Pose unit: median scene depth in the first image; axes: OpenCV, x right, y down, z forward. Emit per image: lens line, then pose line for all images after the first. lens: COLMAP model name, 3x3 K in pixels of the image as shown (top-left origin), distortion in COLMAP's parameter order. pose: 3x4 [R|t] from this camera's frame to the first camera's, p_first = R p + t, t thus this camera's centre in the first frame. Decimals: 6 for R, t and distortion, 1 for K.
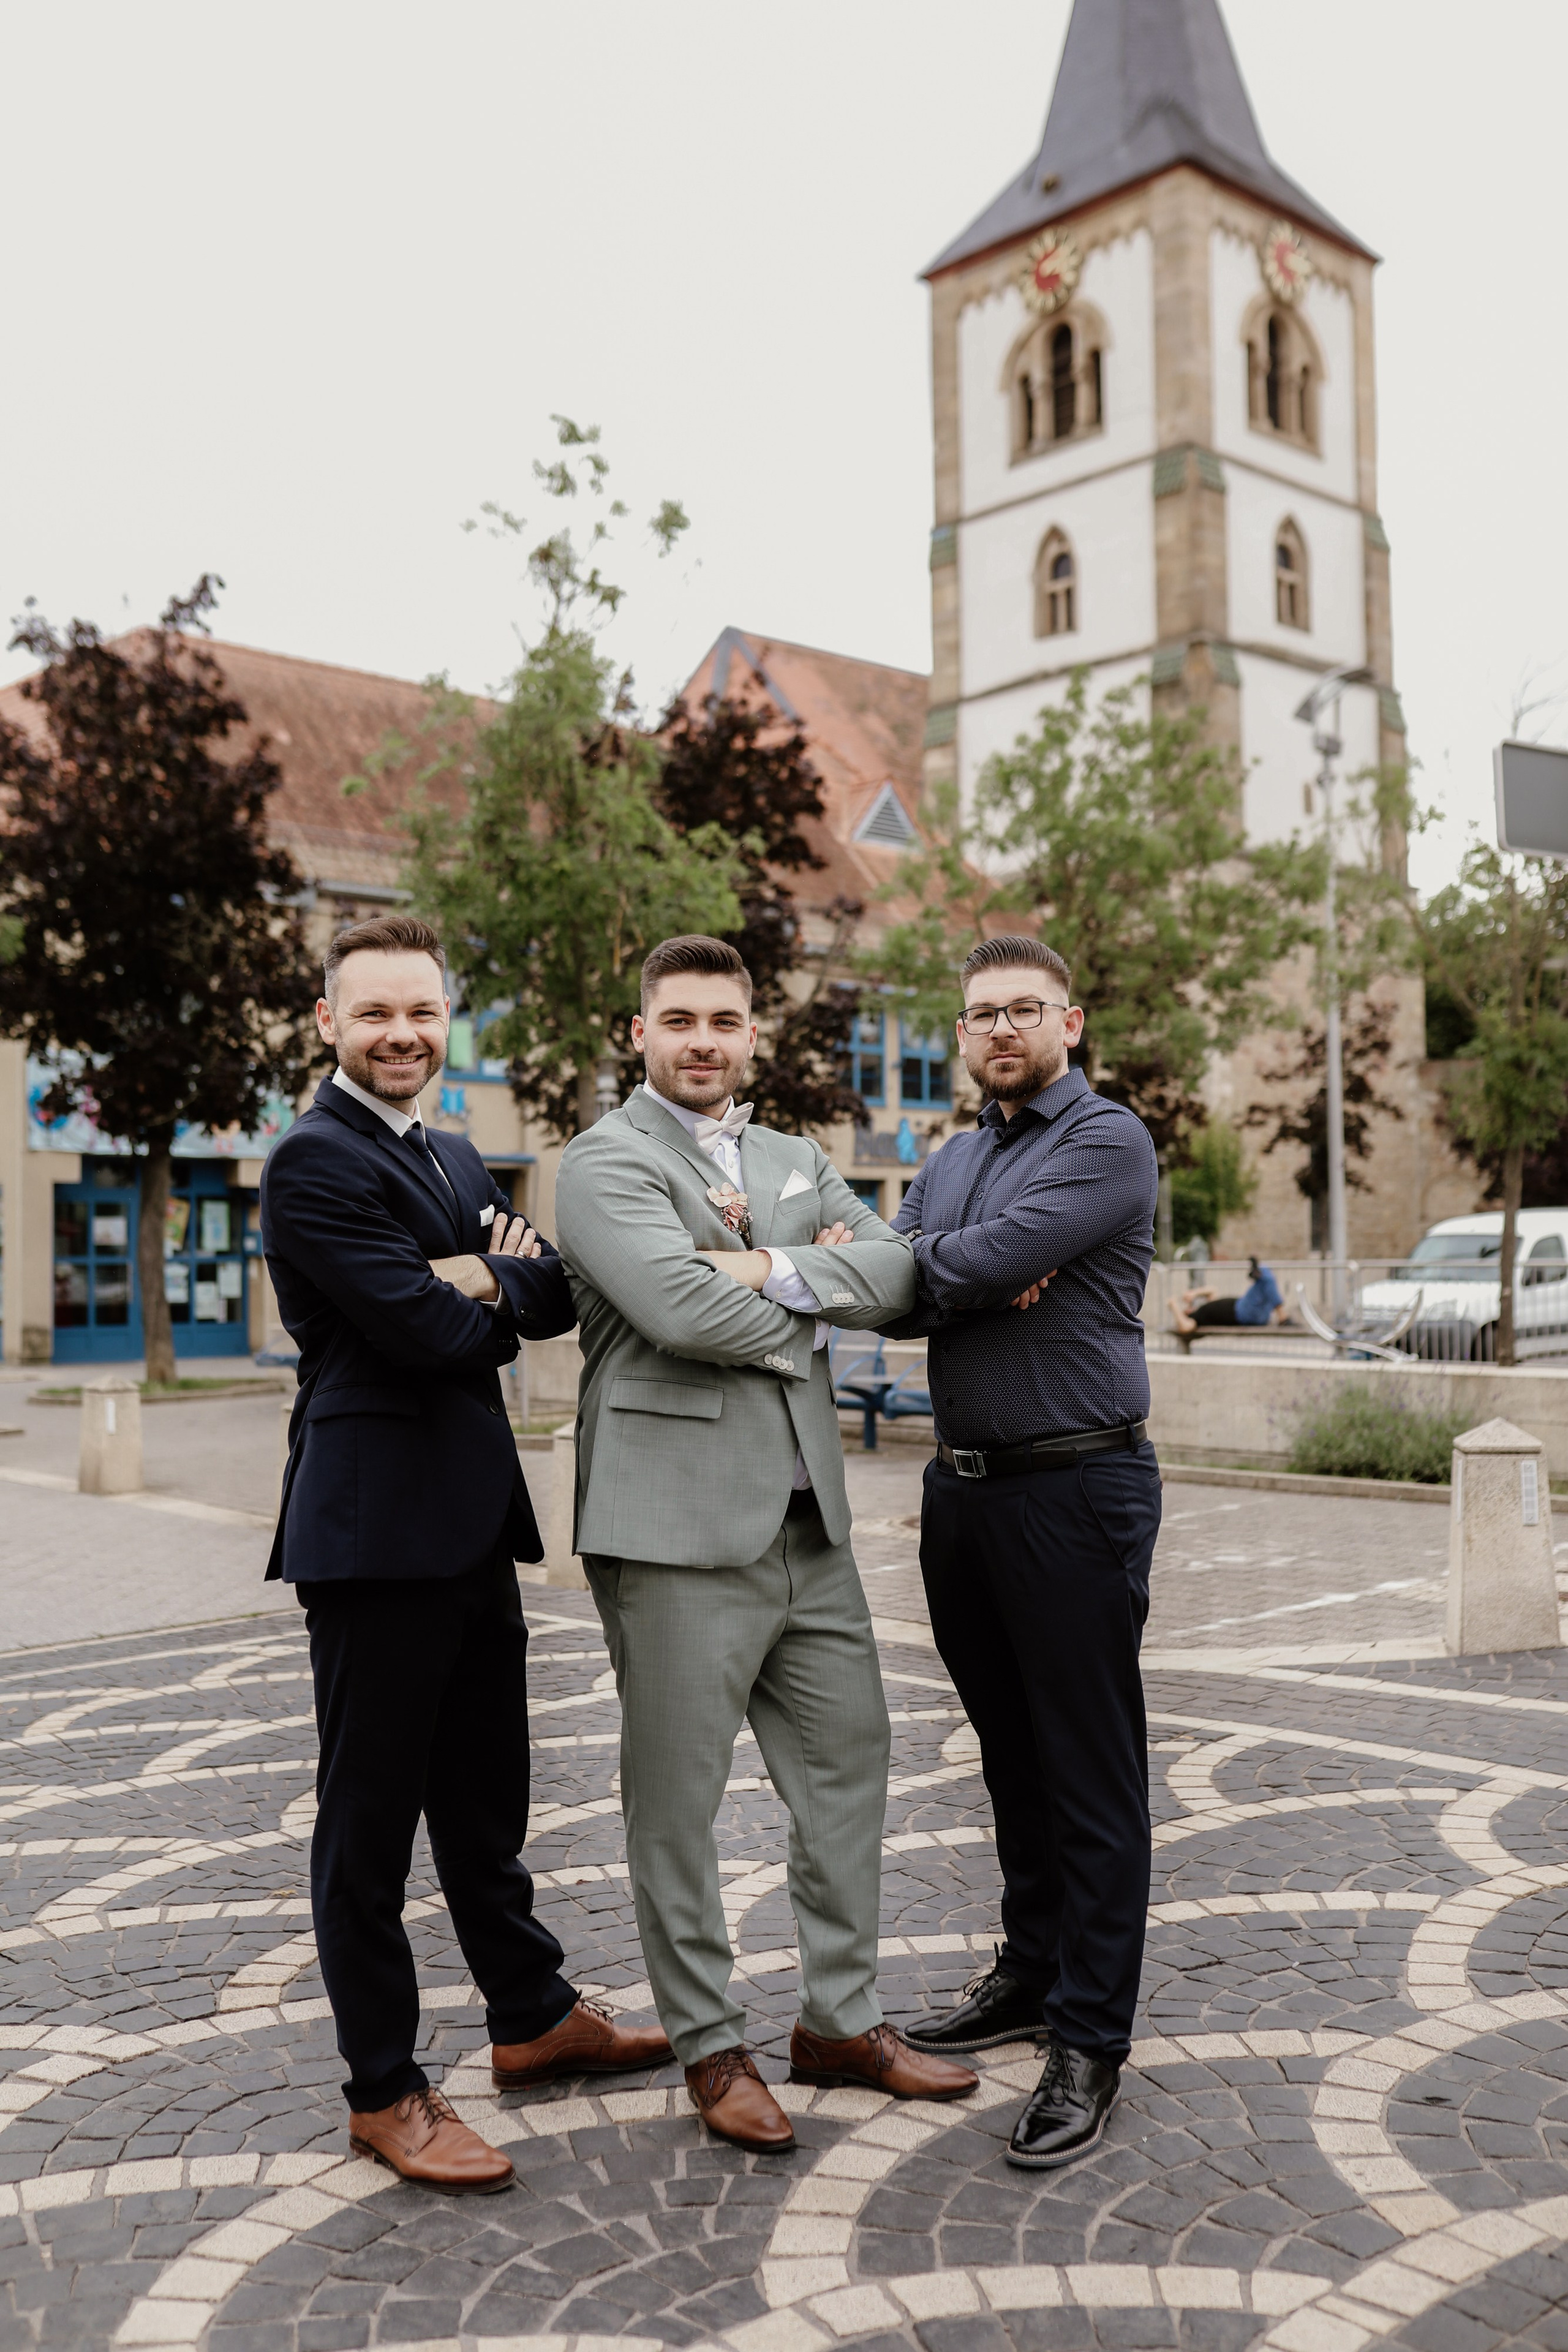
lens RADIAL K [[2254.1, 0, 801.7], [0, 2254.1, 1161.3], [0, 0, 1]] dist [-0.024717, 0.000000]
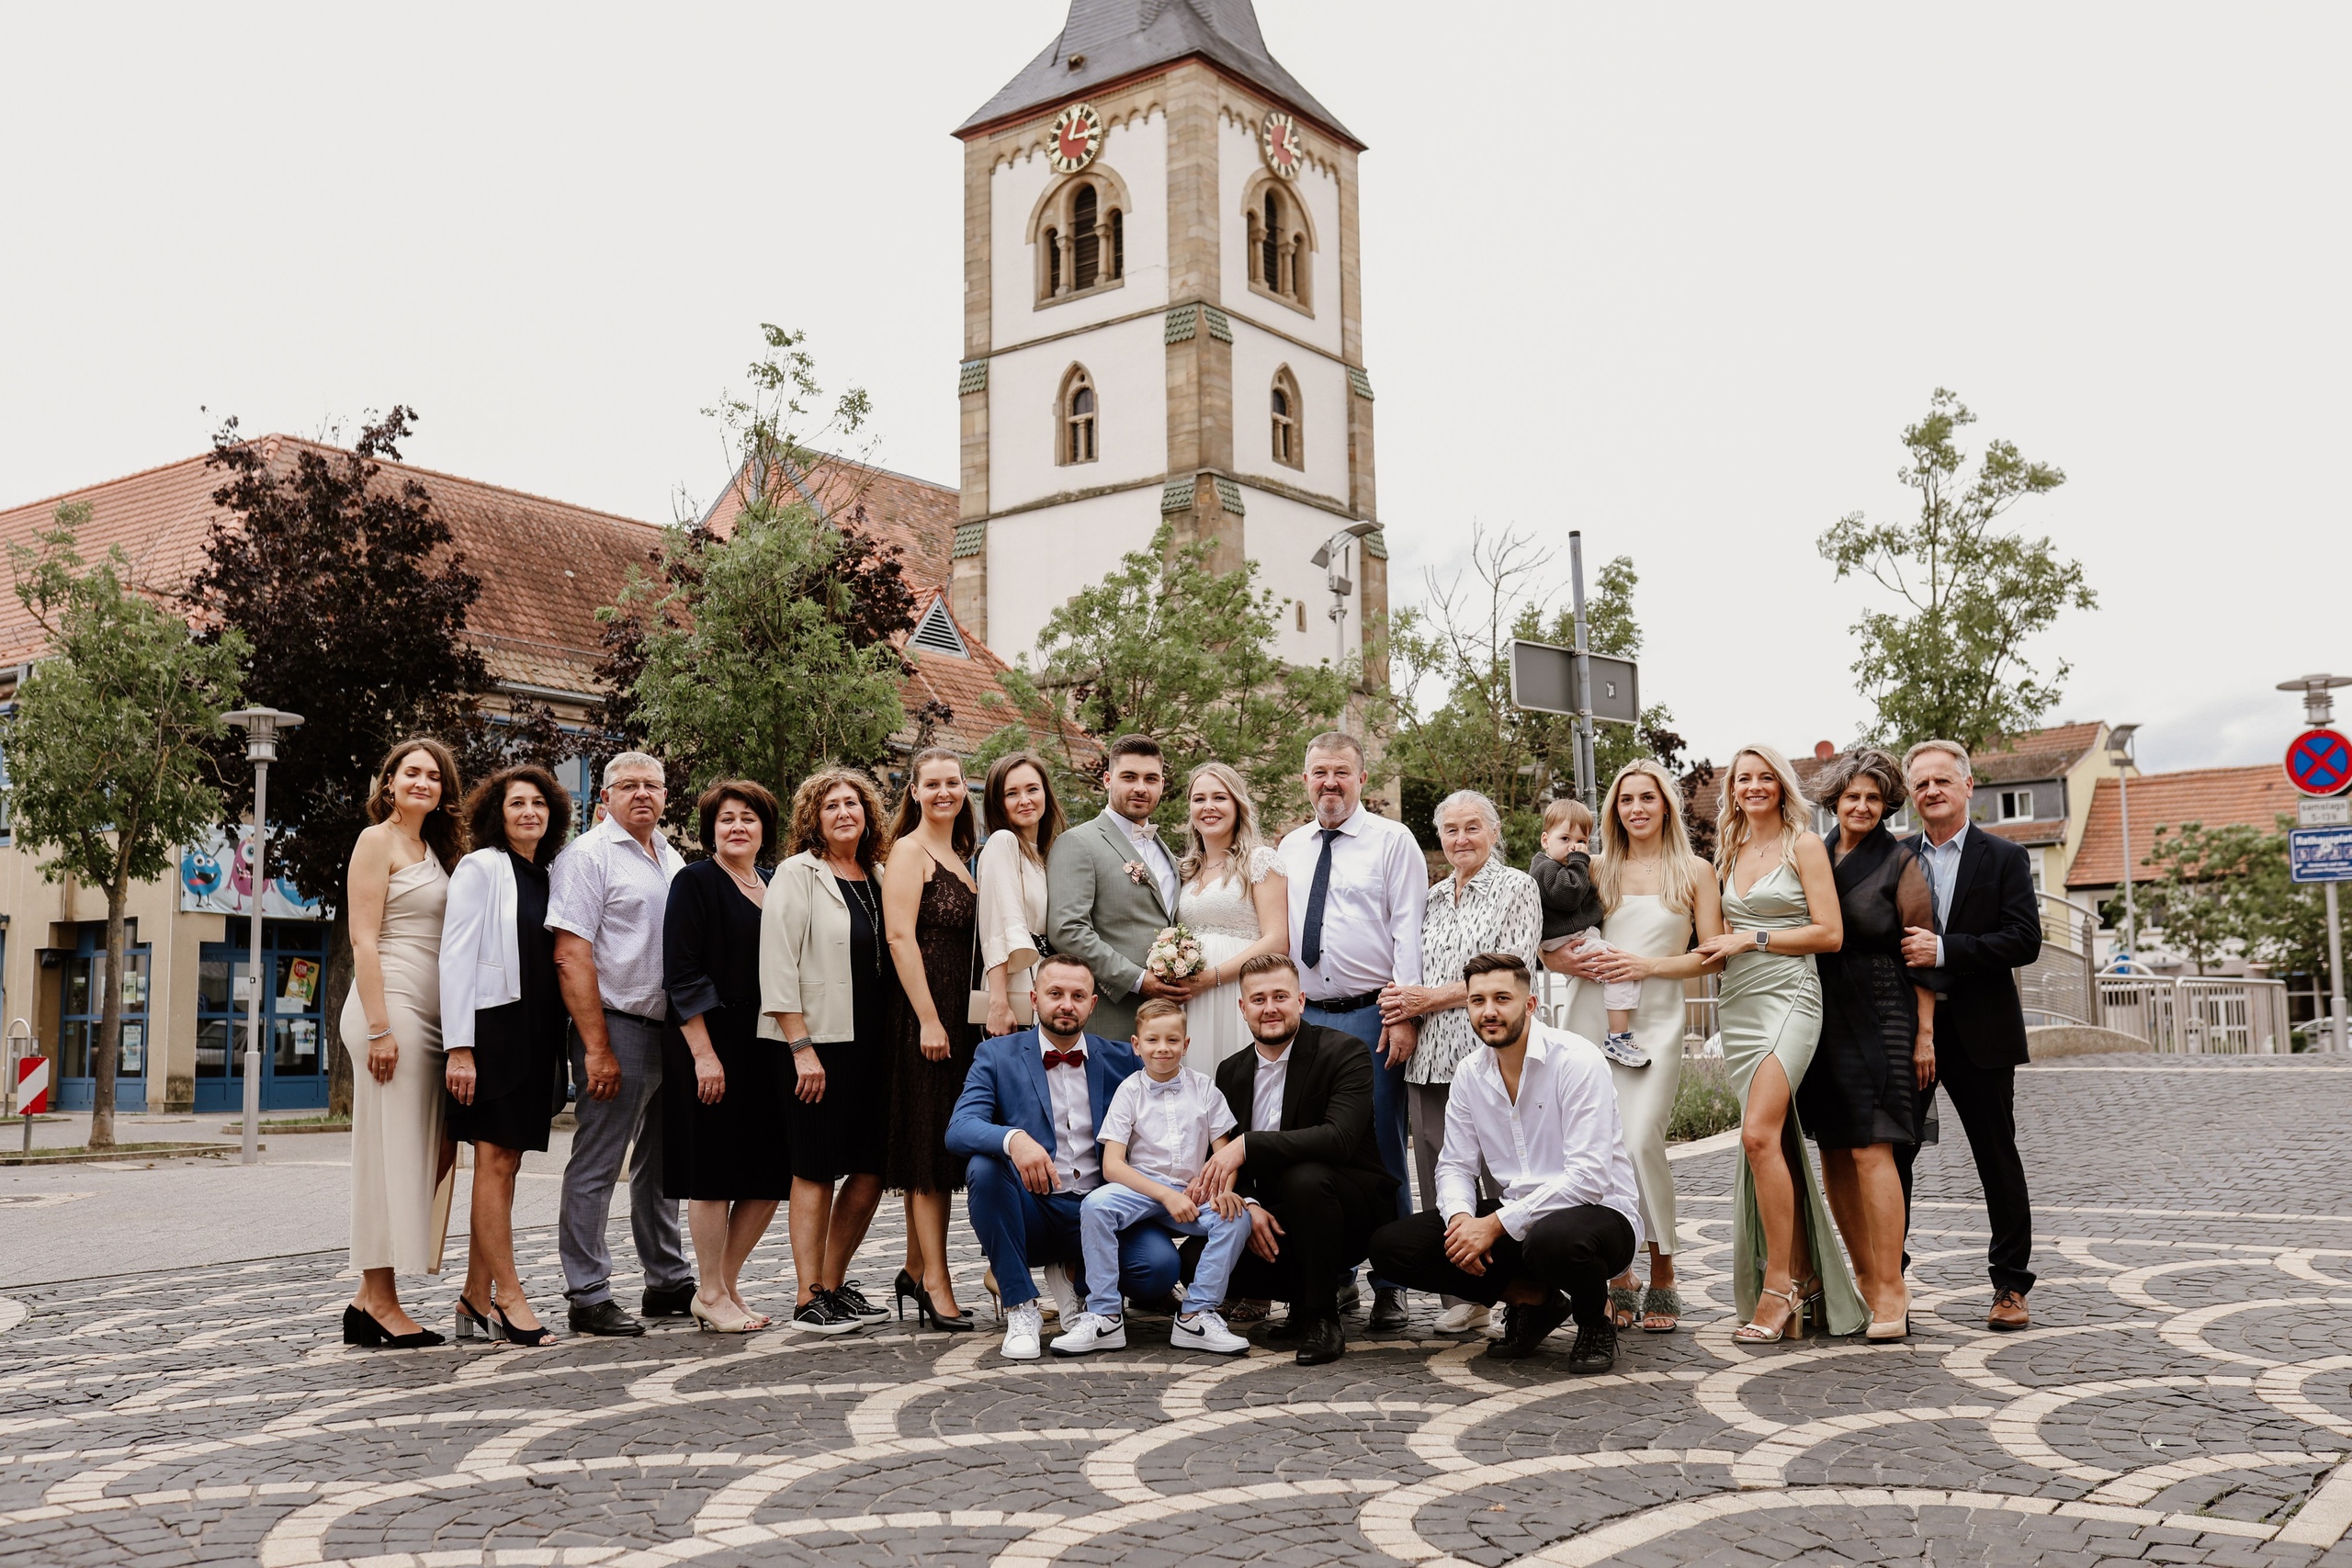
lens RADIAL K [[2253.9, 0, 1177.8], [0, 2253.9, 765.4], [0, 0, 1]] dist [-0.024717, 0.000000]
pose [[0.984122, 0.019265, 0.176442, -0.030553], [-0.004514, 0.996487, -0.083623, 0.006306], [-0.177433, 0.081499, 0.980752, -0.079399]]
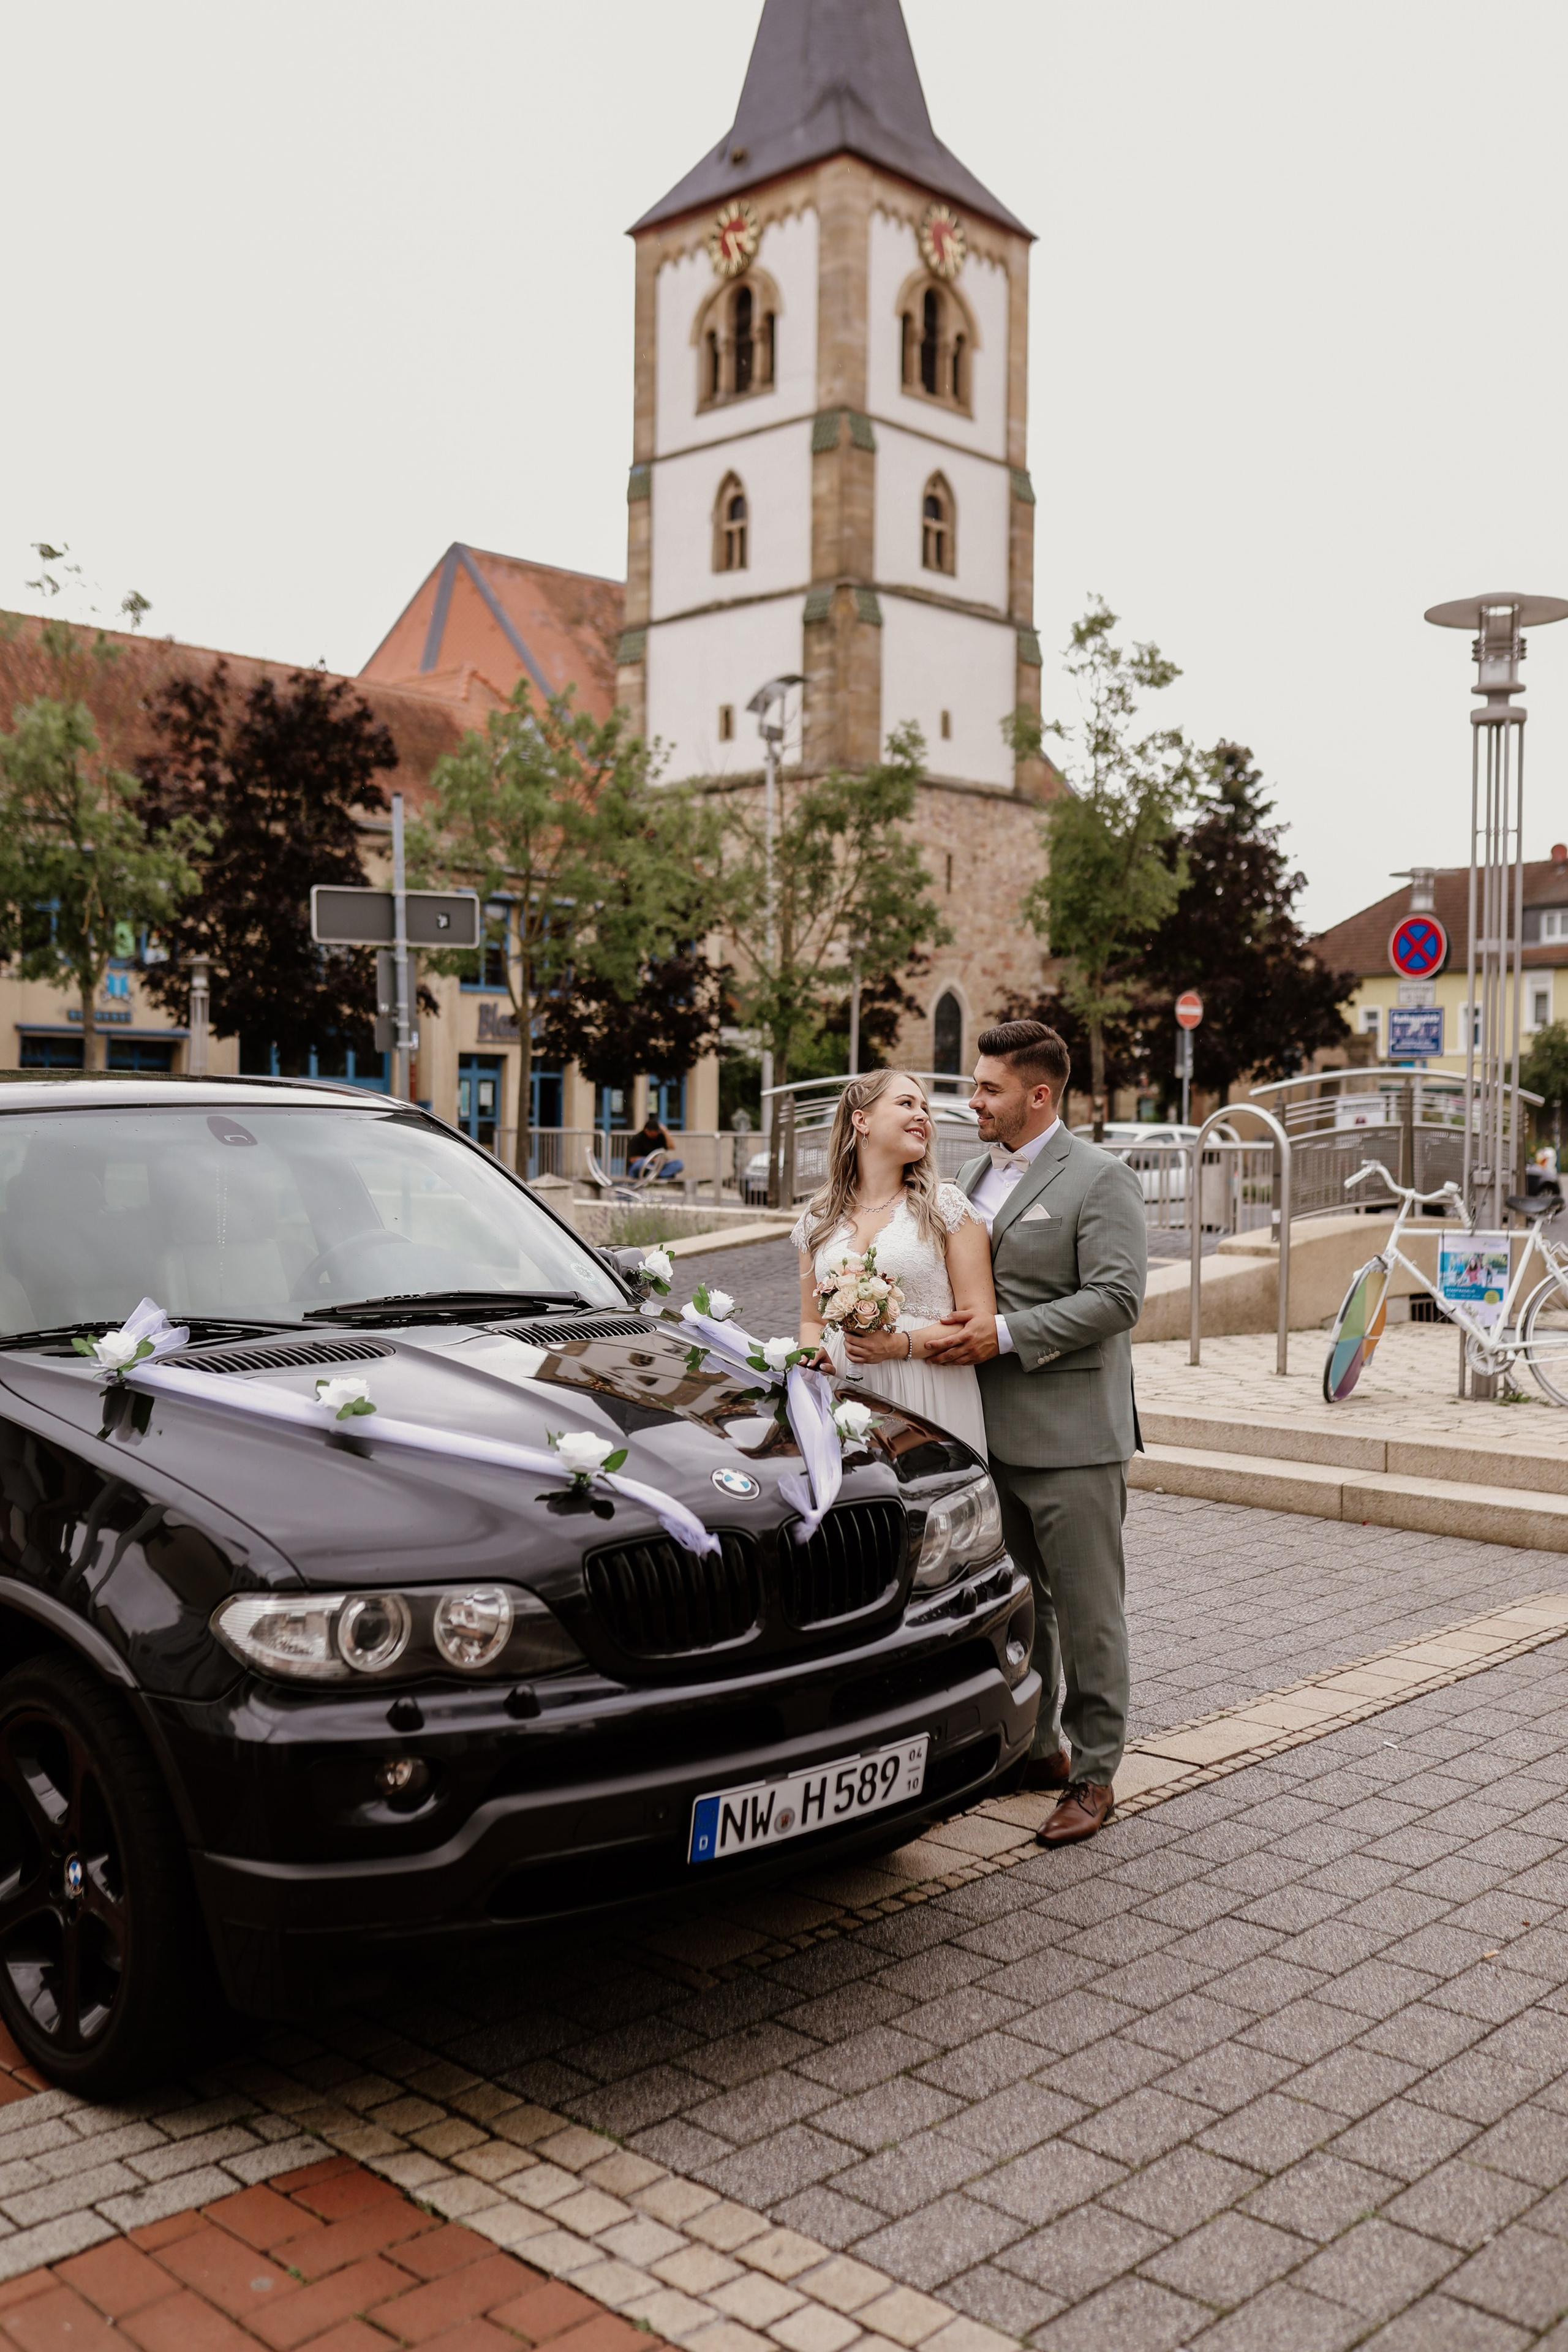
lens RADIAL K [[2254.1, 0, 830.7], [0, 2254.1, 1165.6], [0, 0, 1]] dist [-0.024717, 0.000000]
pose [[0.997273, 0.019262, 0.071243, 0.089376], [-0.023923, 0.997588, 0.065162, -0.010908], [-0.069816, -0.066688, 0.995328, -0.147178]]
